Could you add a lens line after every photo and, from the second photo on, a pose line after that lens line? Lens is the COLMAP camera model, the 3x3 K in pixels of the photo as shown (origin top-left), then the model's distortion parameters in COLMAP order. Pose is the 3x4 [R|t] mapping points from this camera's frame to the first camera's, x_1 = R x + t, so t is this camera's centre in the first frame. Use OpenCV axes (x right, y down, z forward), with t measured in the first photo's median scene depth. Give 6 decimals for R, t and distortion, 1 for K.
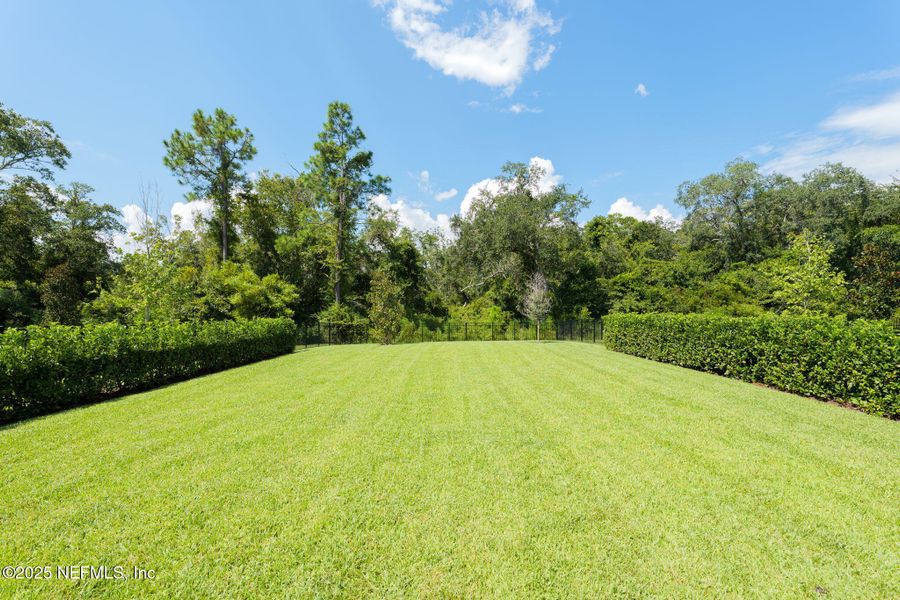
lens RADIAL K [[371.0, 0, 447.4], [0, 371.0, 298.6], [0, 0, 1]] dist [0.001992, -0.000953]
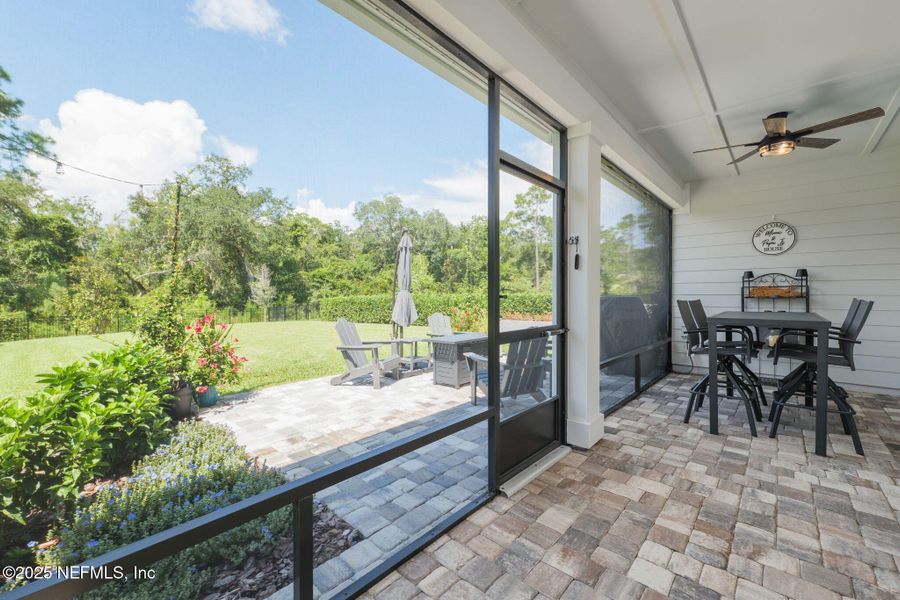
lens RADIAL K [[371.7, 0, 449.5], [0, 371.7, 297.7], [0, 0, 1]] dist [0.008489, 0.000175]
pose [[0.678070, -0.013630, 0.734871, -0.143697], [-0.001646, 0.999797, 0.020062, 0.005417], [-0.734995, -0.014813, 0.677910, -0.170082]]
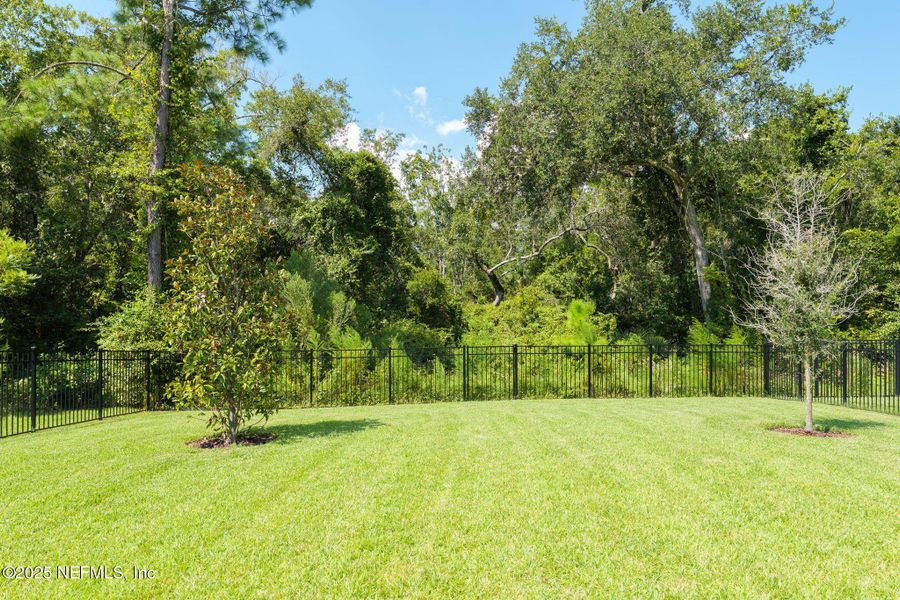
lens RADIAL K [[604.2, 0, 448.7], [0, 604.2, 294.6], [0, 0, 1]] dist [-0.045119, -0.000708]
pose [[0.999892, -0.001970, -0.014592, -0.003164], [0.001969, 0.999998, -0.000129, 0.011862], [0.014592, 0.000100, 0.999894, 0.323978]]
